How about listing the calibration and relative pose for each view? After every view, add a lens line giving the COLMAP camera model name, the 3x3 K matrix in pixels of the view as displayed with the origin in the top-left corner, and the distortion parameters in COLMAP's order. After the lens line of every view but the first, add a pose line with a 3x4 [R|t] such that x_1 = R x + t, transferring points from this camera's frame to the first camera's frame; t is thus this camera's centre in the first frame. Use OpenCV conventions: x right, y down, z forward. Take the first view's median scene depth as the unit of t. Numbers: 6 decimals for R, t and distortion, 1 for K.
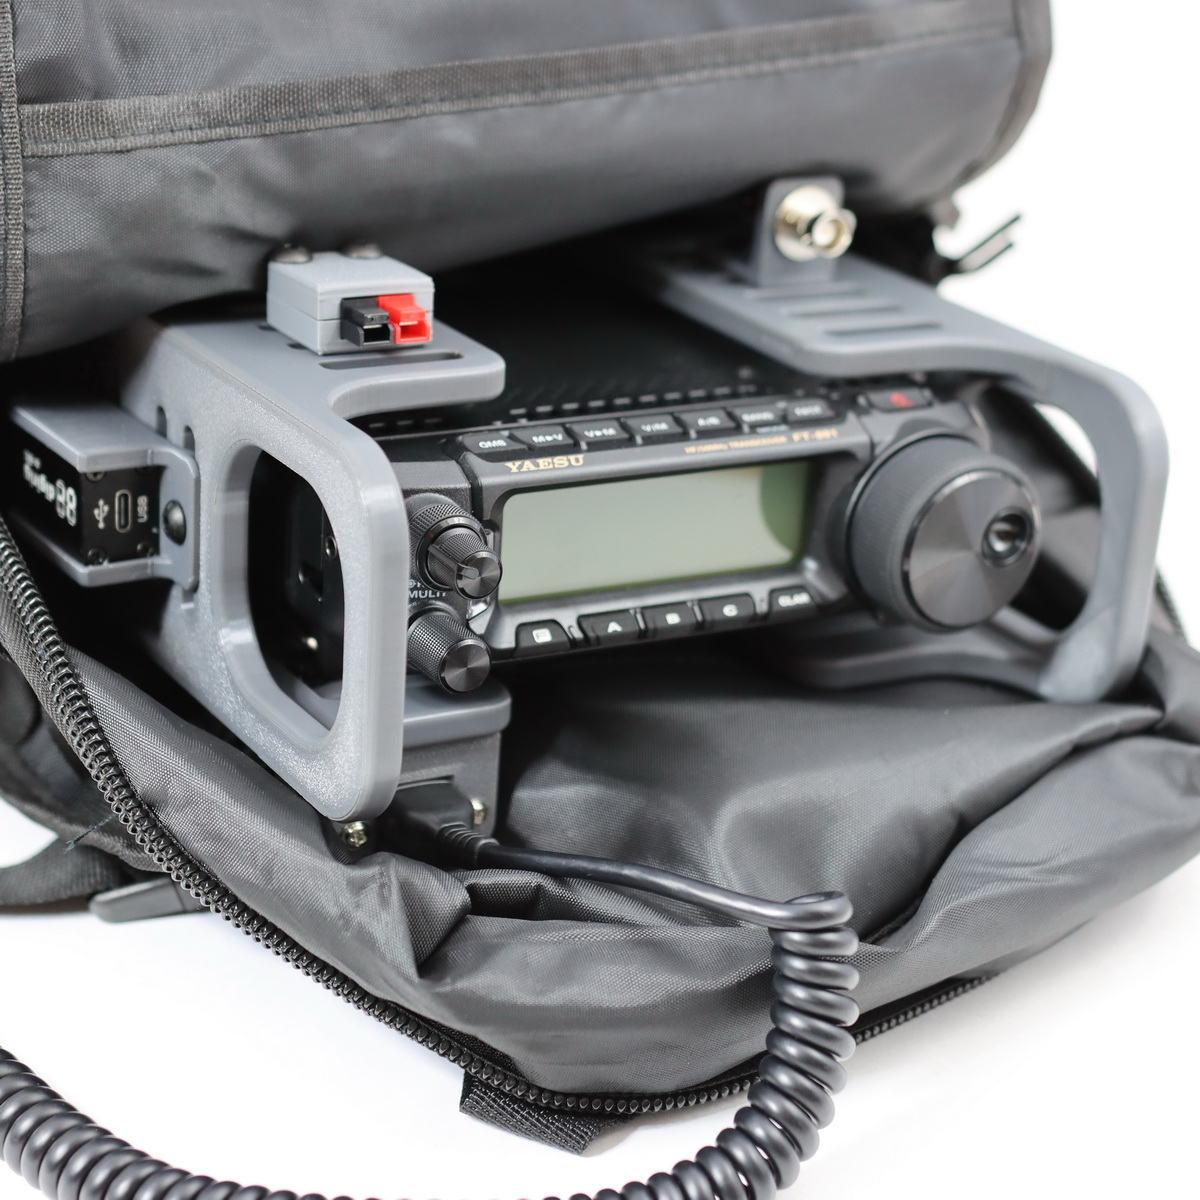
lens RADIAL K [[3024.3, 0, 608.5], [0, 3024.3, 638.1], [0, 0, 1]] dist [0.078483, 0.000000]
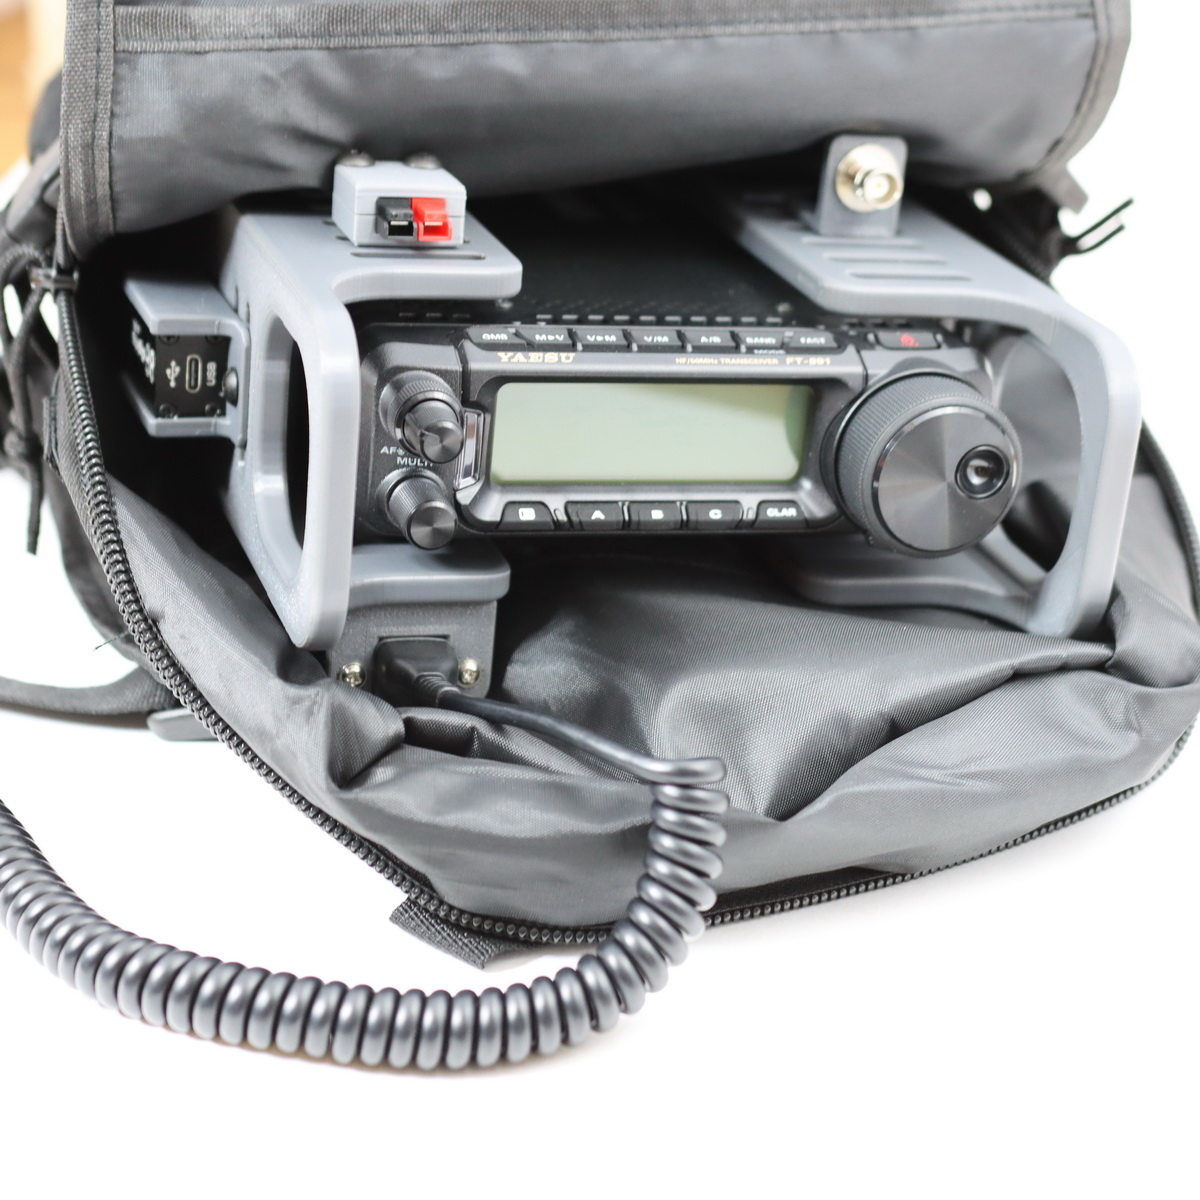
lens RADIAL K [[3021.7, 0, 590.1], [0, 3021.7, 641.1], [0, 0, 1]] dist [0.098786, 0.000000]
pose [[0.971695, 0.104079, -0.212078, 0.239555], [-0.108044, 0.994120, -0.007160, 0.050703], [0.210085, 0.029871, 0.977227, -0.078806]]
